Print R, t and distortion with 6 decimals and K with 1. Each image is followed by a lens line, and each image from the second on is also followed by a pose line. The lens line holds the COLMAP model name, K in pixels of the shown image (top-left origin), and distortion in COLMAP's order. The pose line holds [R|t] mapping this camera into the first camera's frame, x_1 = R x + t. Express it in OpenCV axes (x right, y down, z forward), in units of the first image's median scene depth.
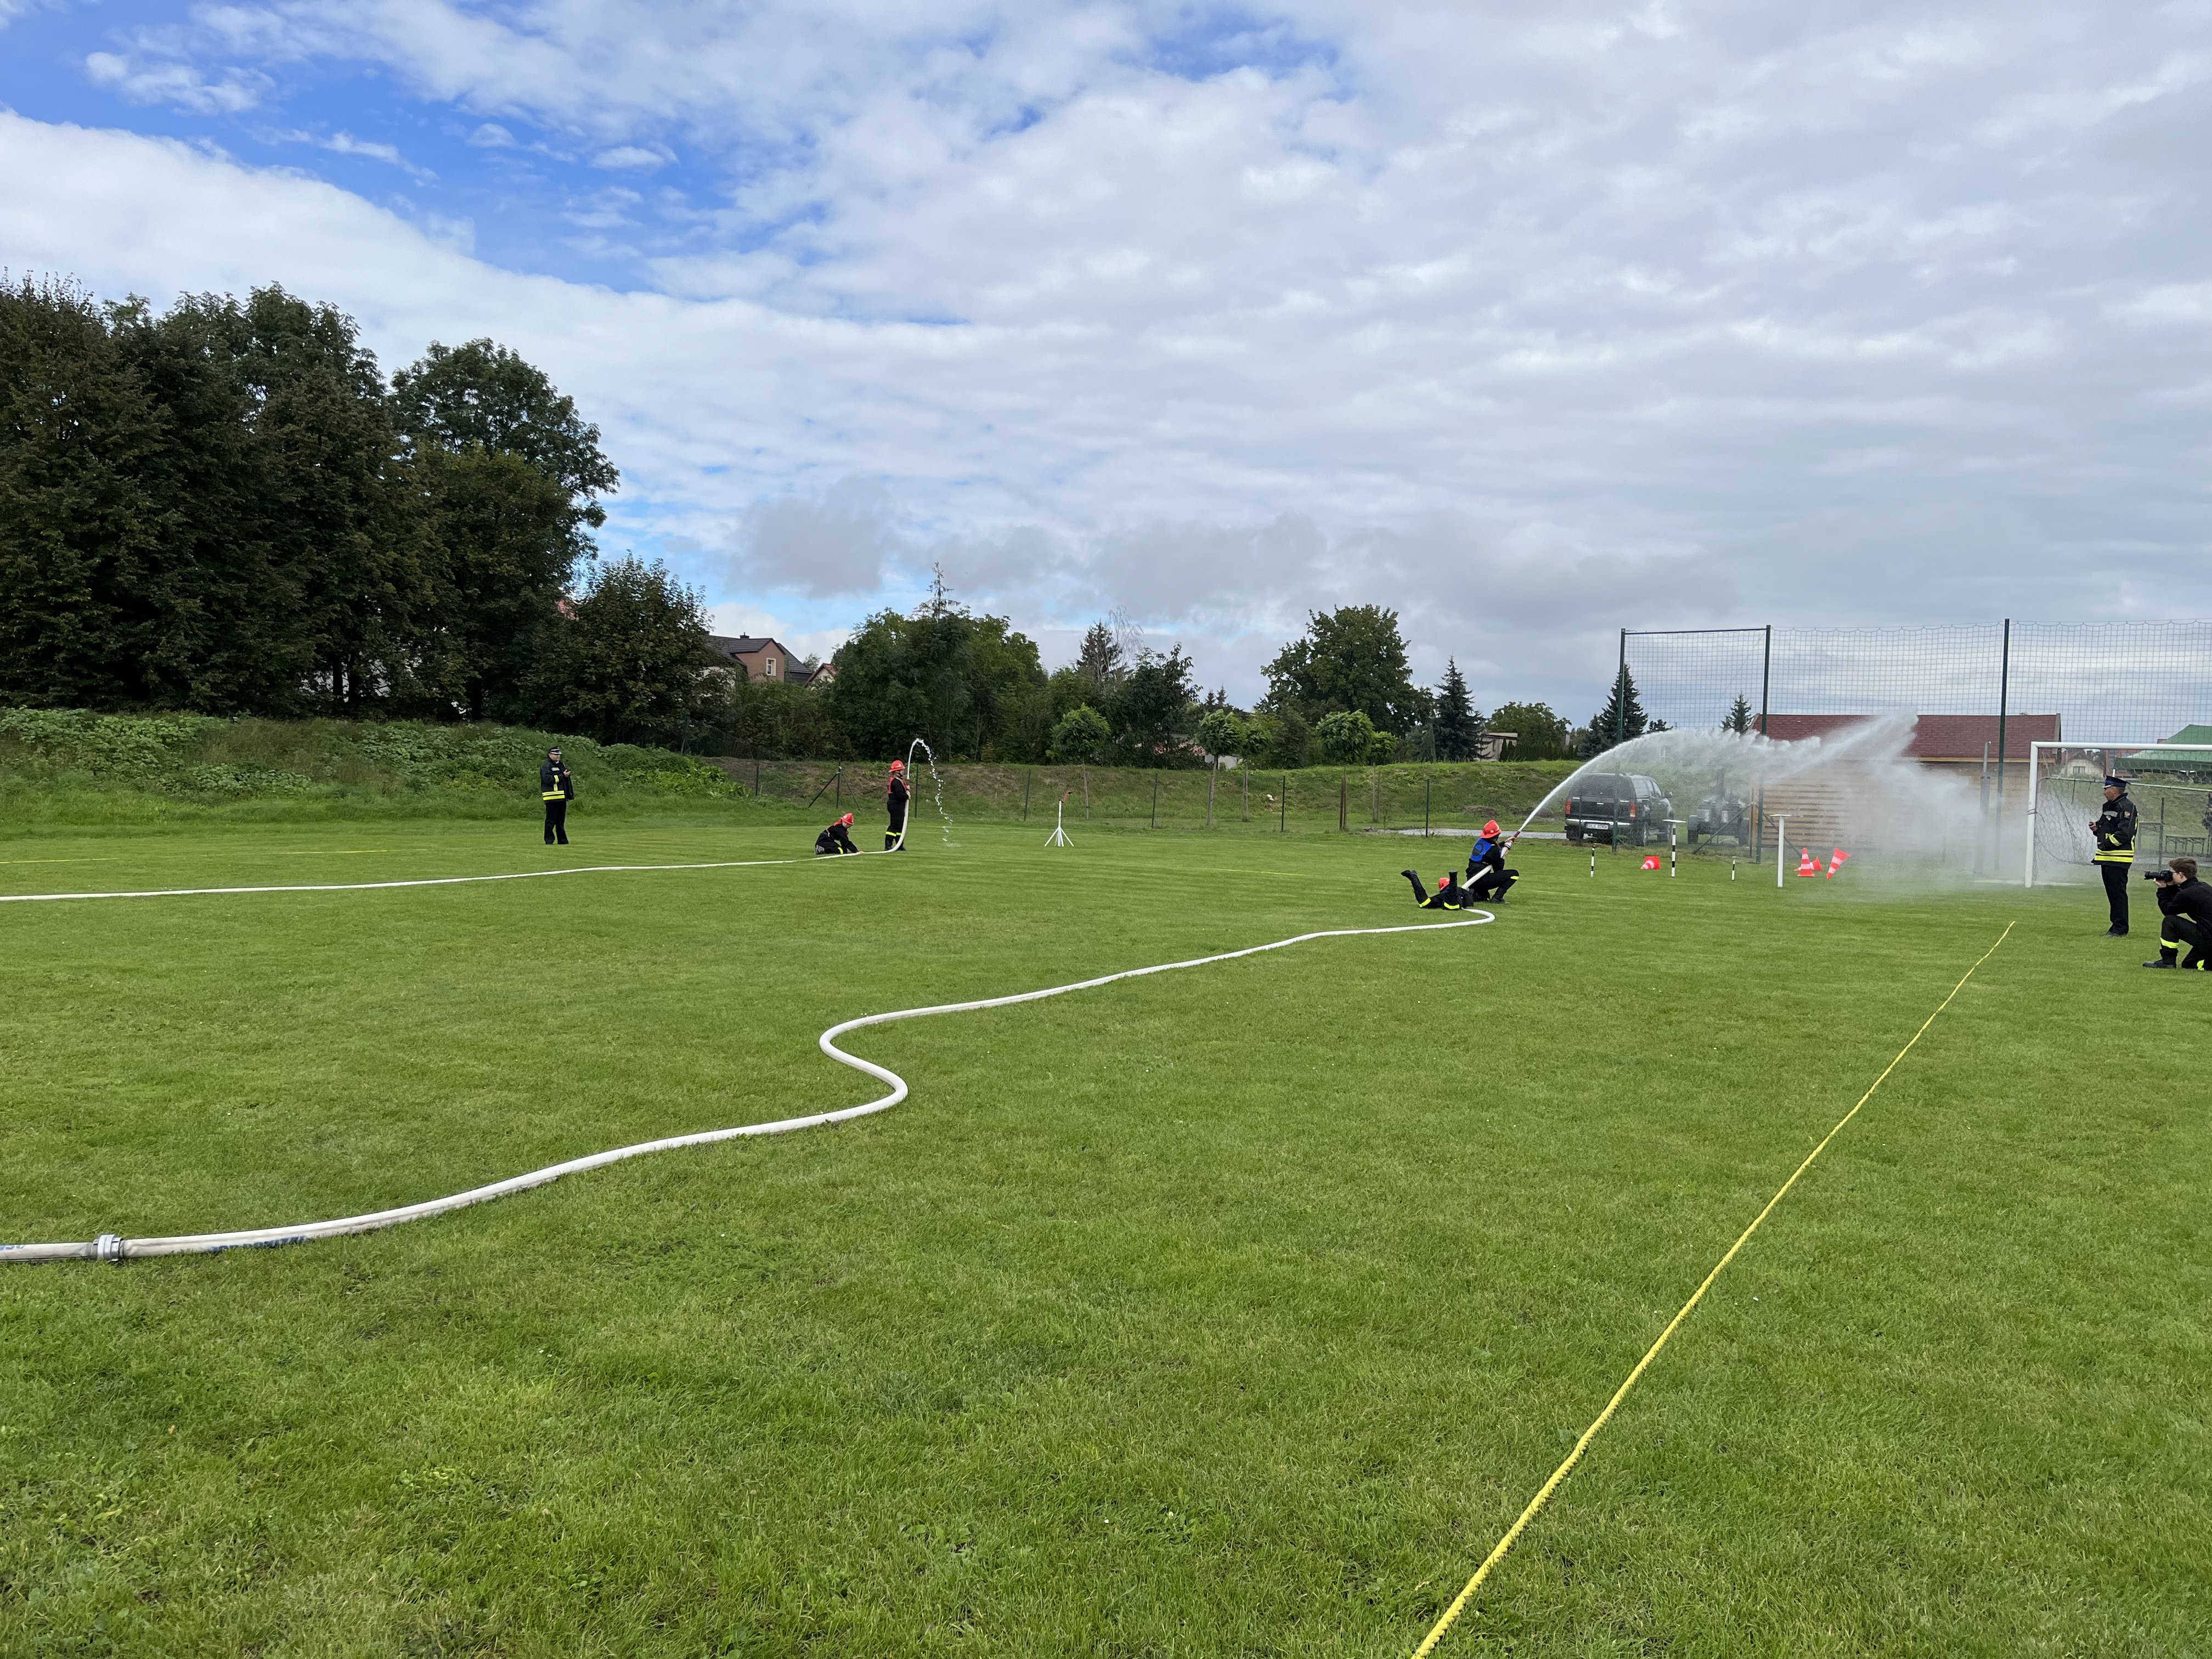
lens RADIAL K [[1668.0, 0, 1142.4], [0, 1668.0, 835.1], [0, 0, 1]] dist [0.044408, -0.059573]
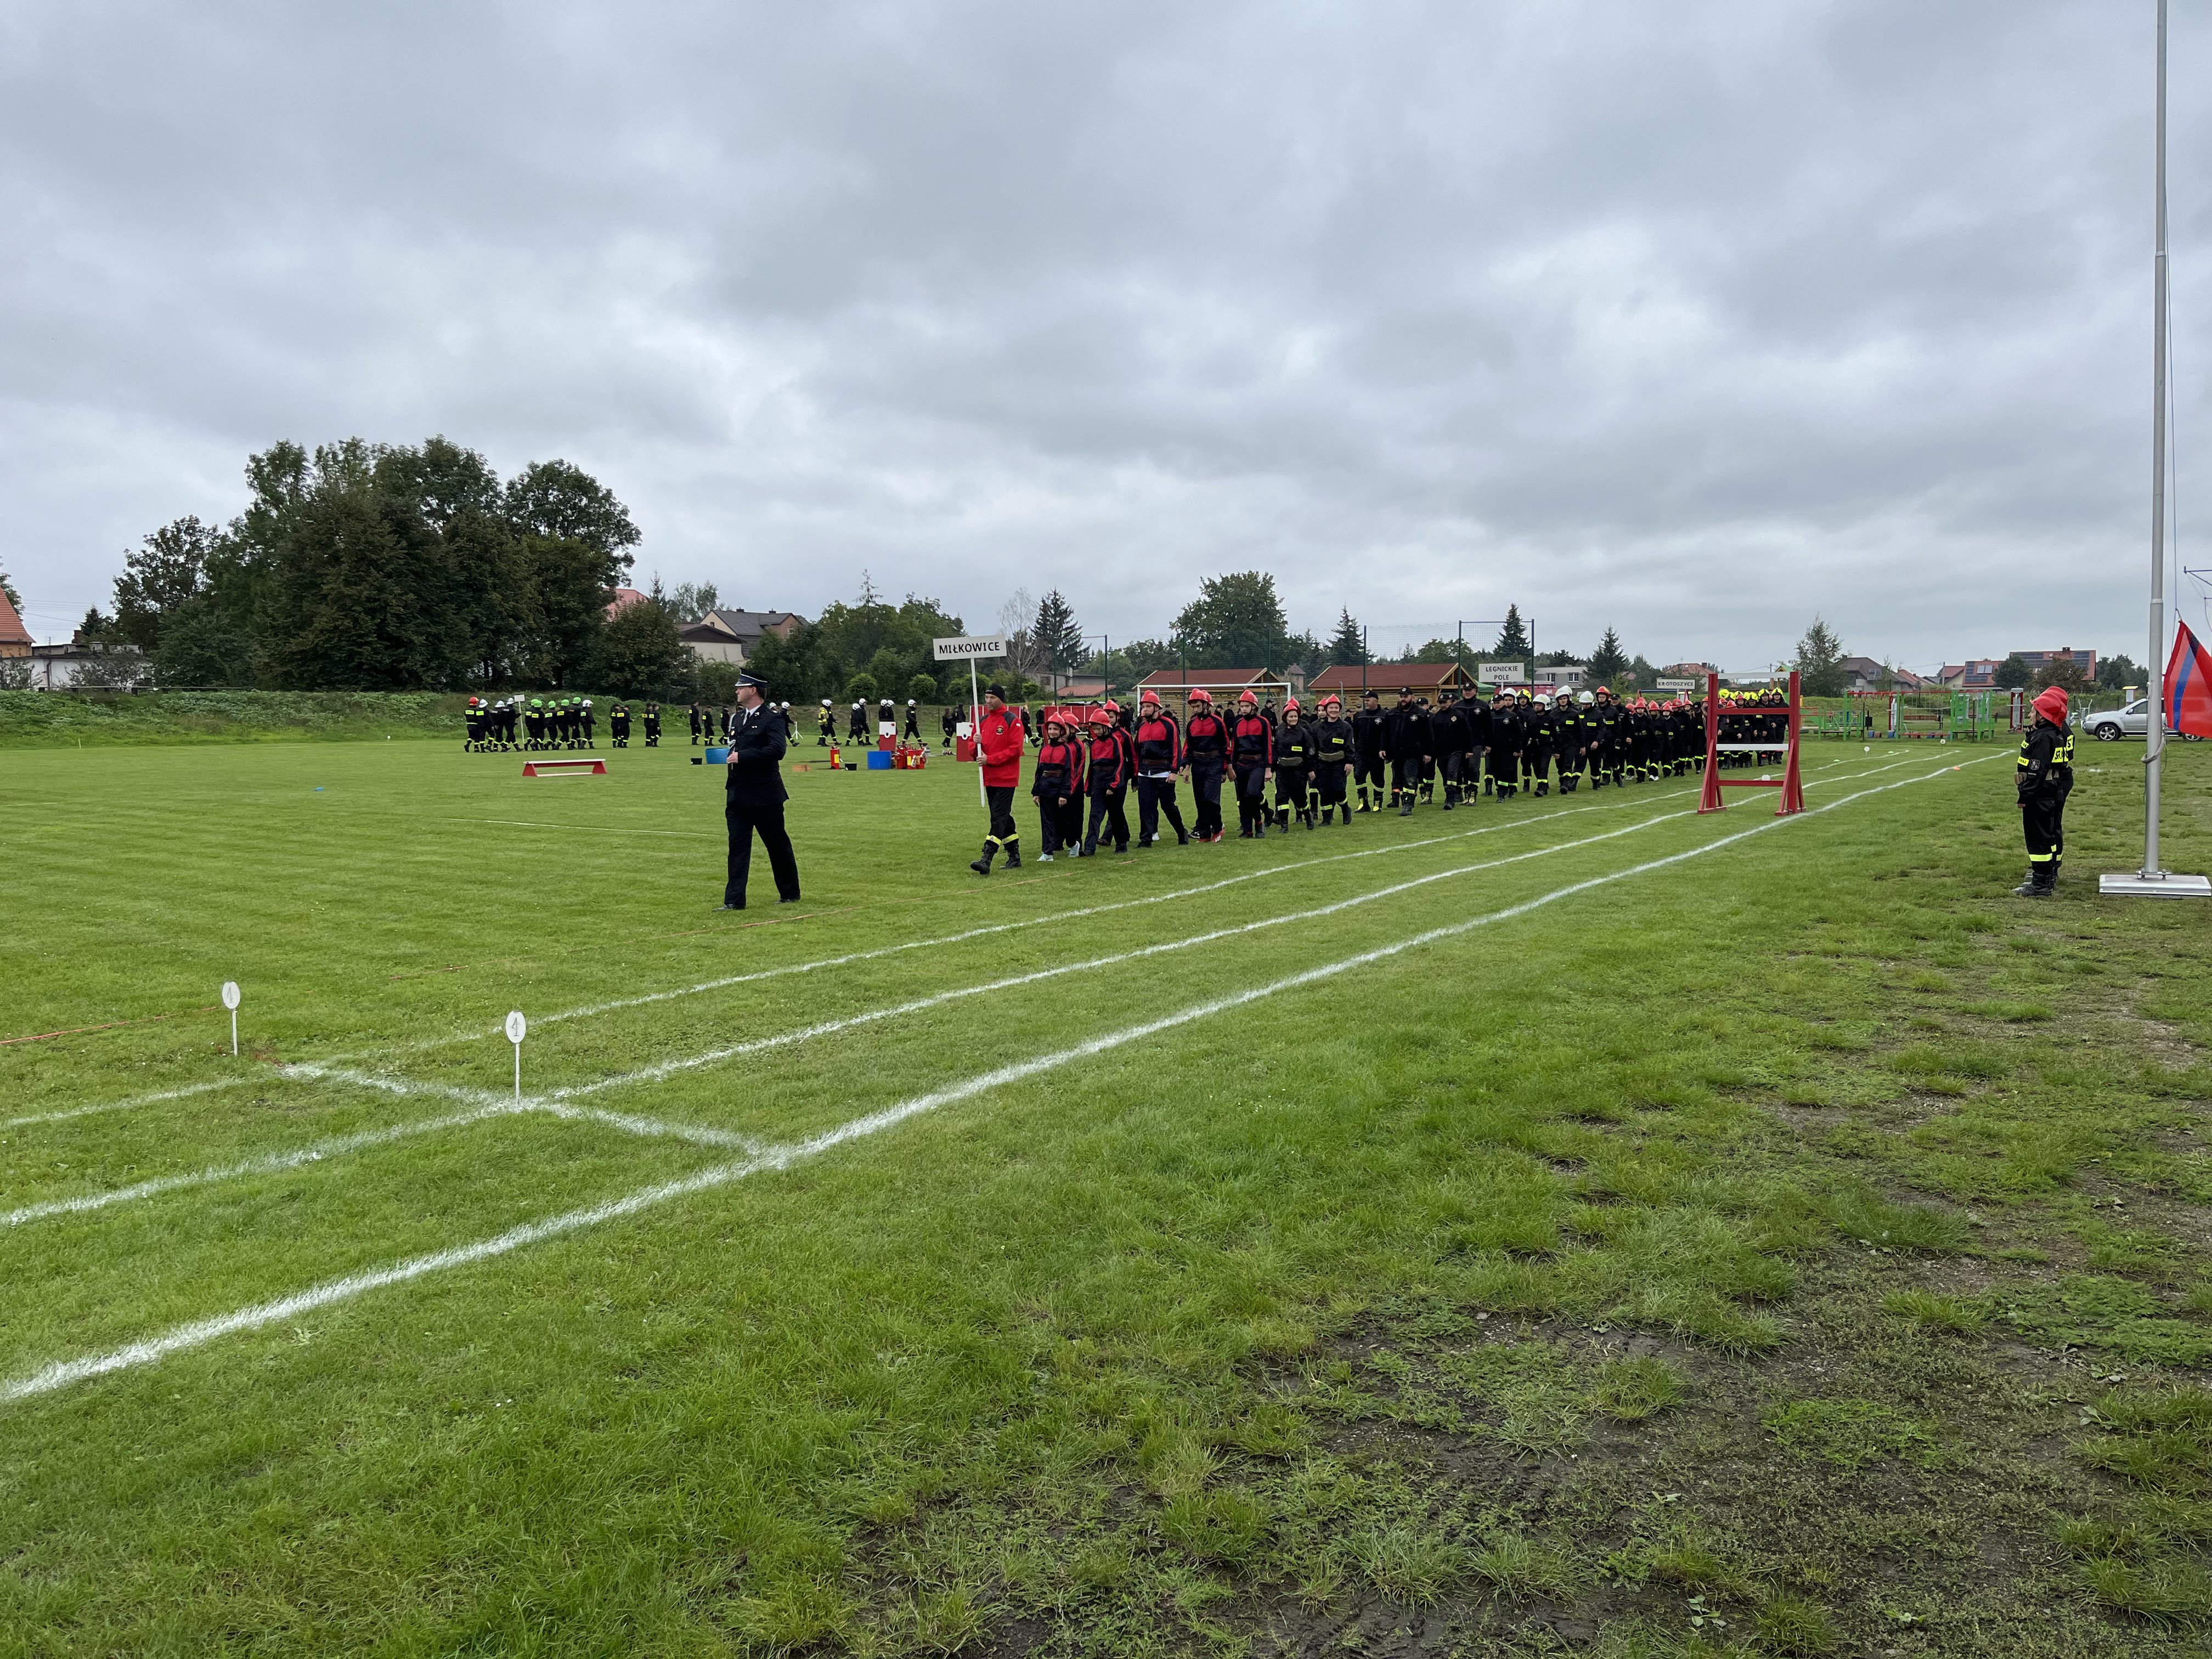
lens RADIAL K [[1668.0, 0, 1093.0], [0, 1668.0, 828.1], [0, 0, 1]] dist [0.044408, -0.059573]
pose [[0.995891, -0.023466, -0.087466, 0.355873], [0.026259, 0.999177, 0.030918, 0.044200], [0.086669, -0.033088, 0.995688, -0.812084]]
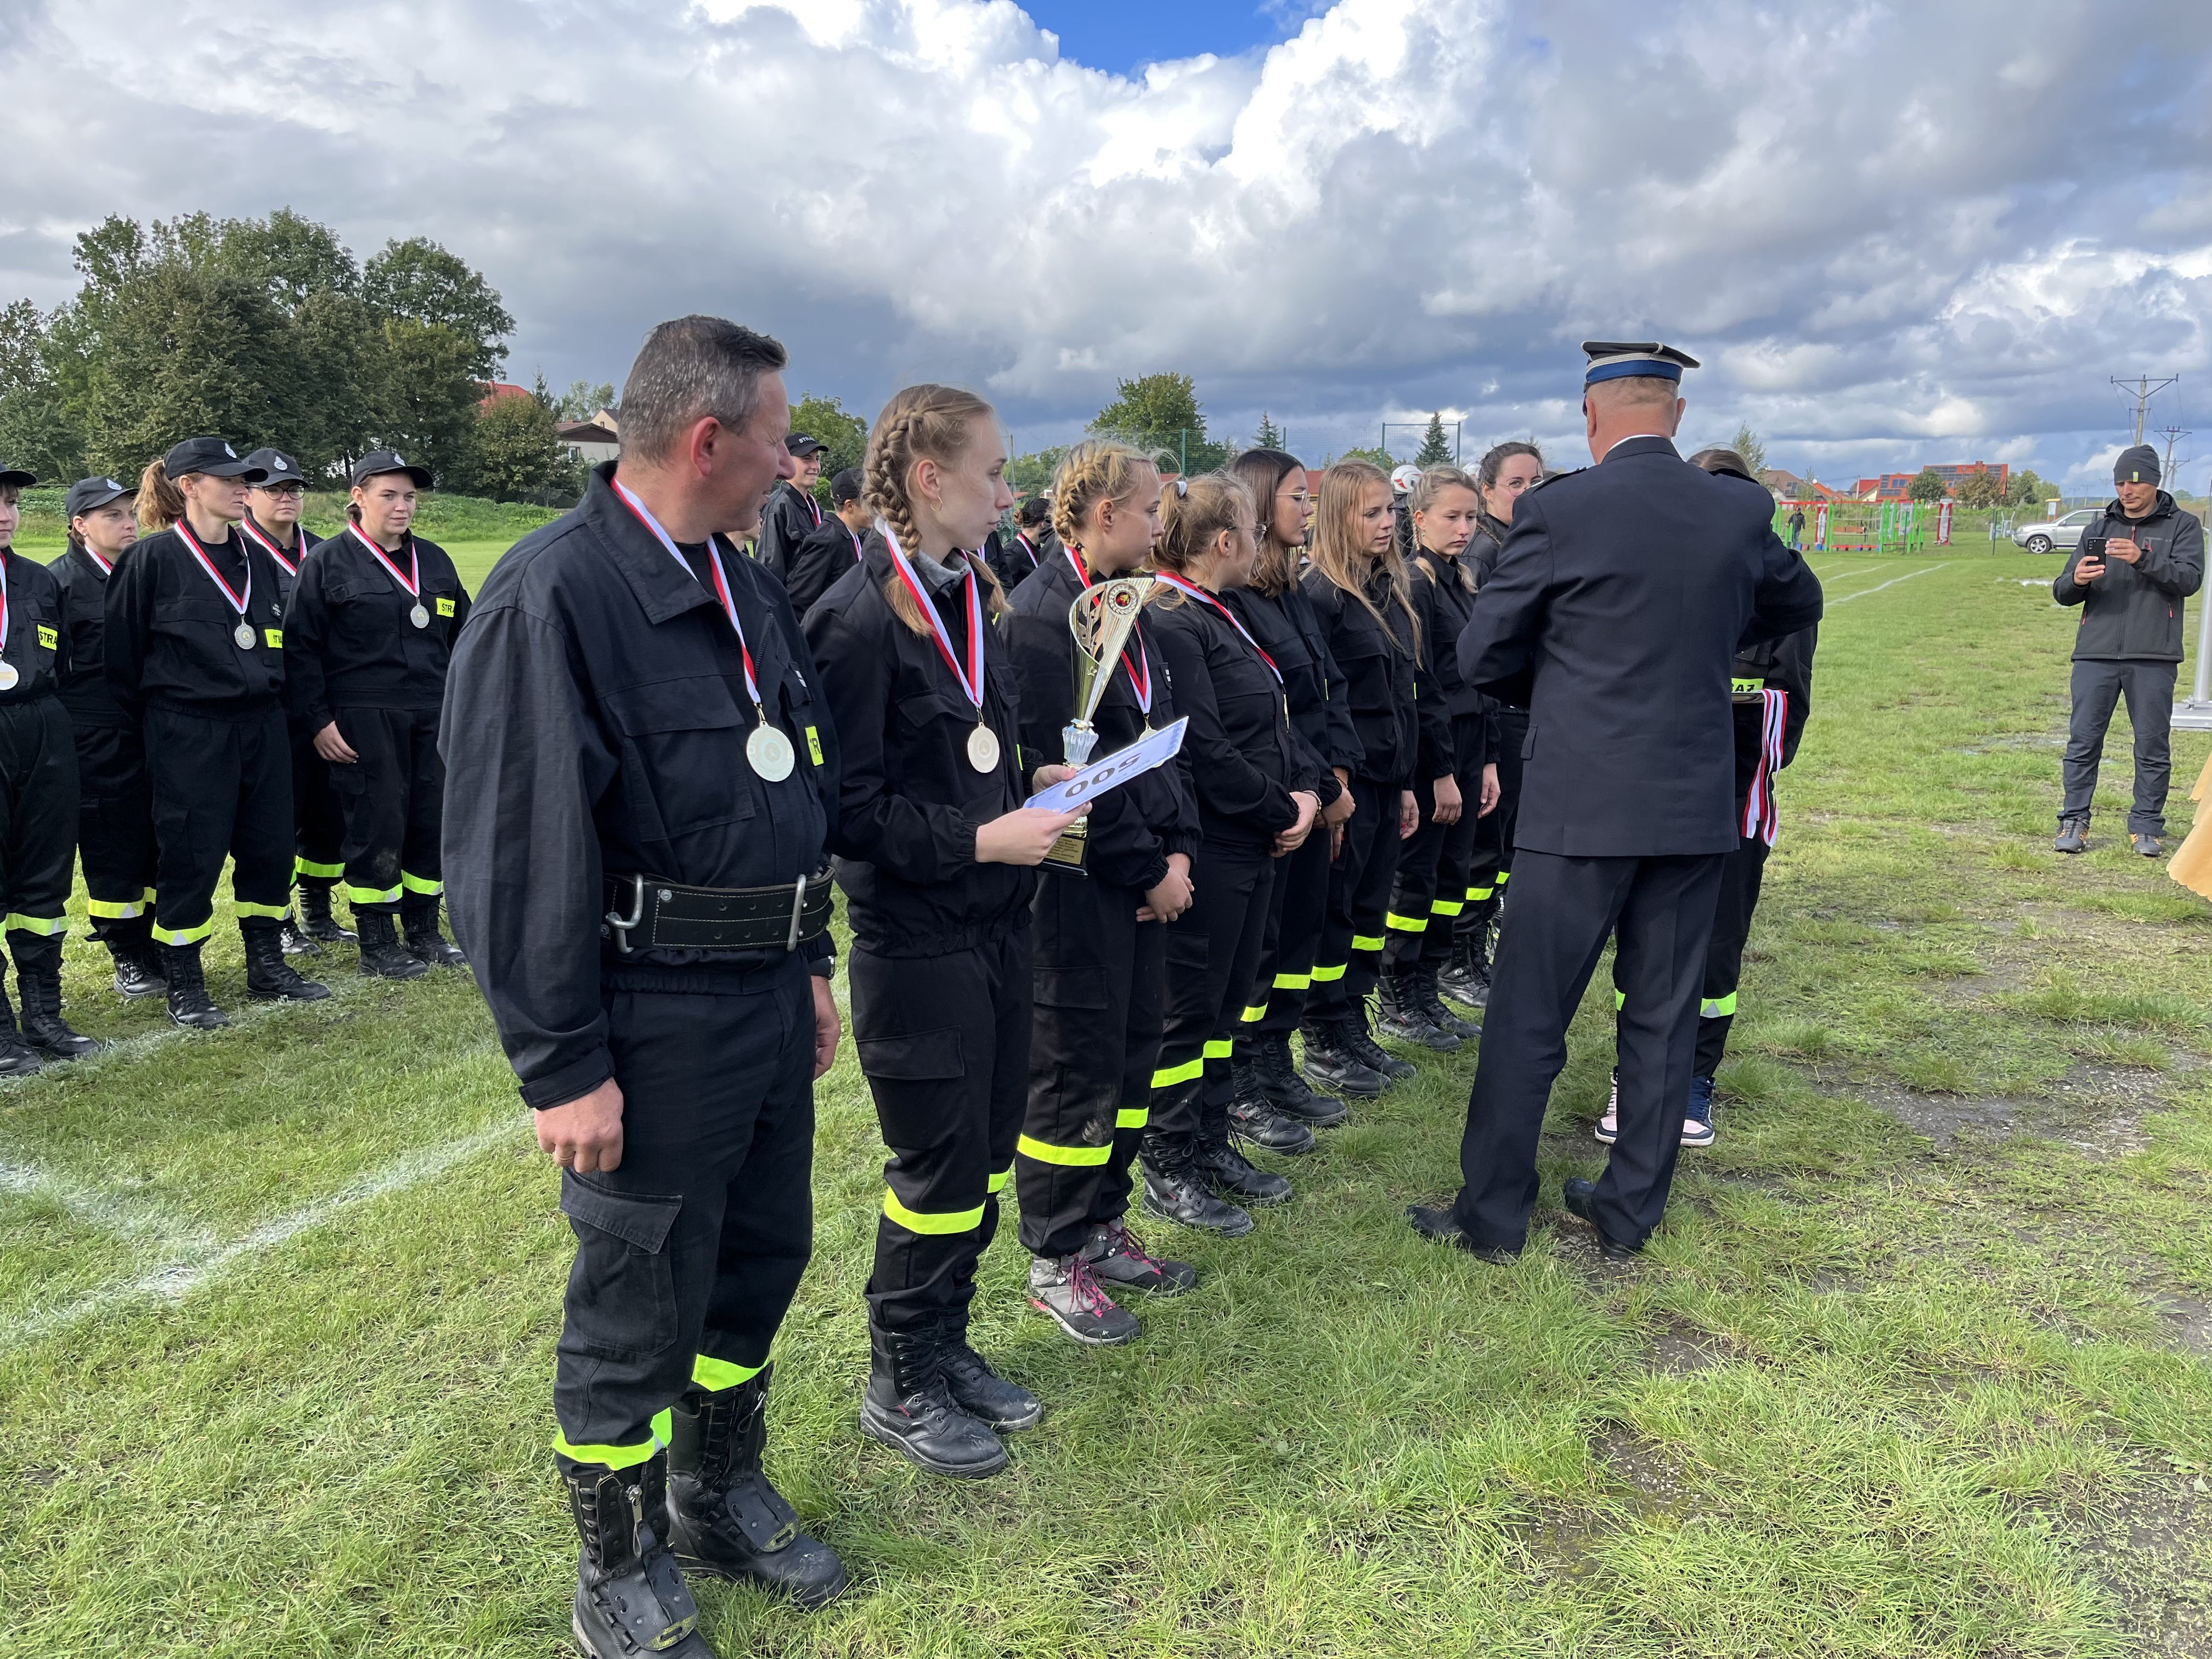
lens RADIAL K [[1668.0, 0, 1098.3], [0, 1668.0, 828.7], [0, 0, 1]] dist [0.044408, -0.059573]
pose [[0.999170, -0.017489, -0.036791, 0.356425], [0.022596, 0.989416, 0.143334, 0.044858], [0.033895, -0.144046, 0.988990, -0.750554]]
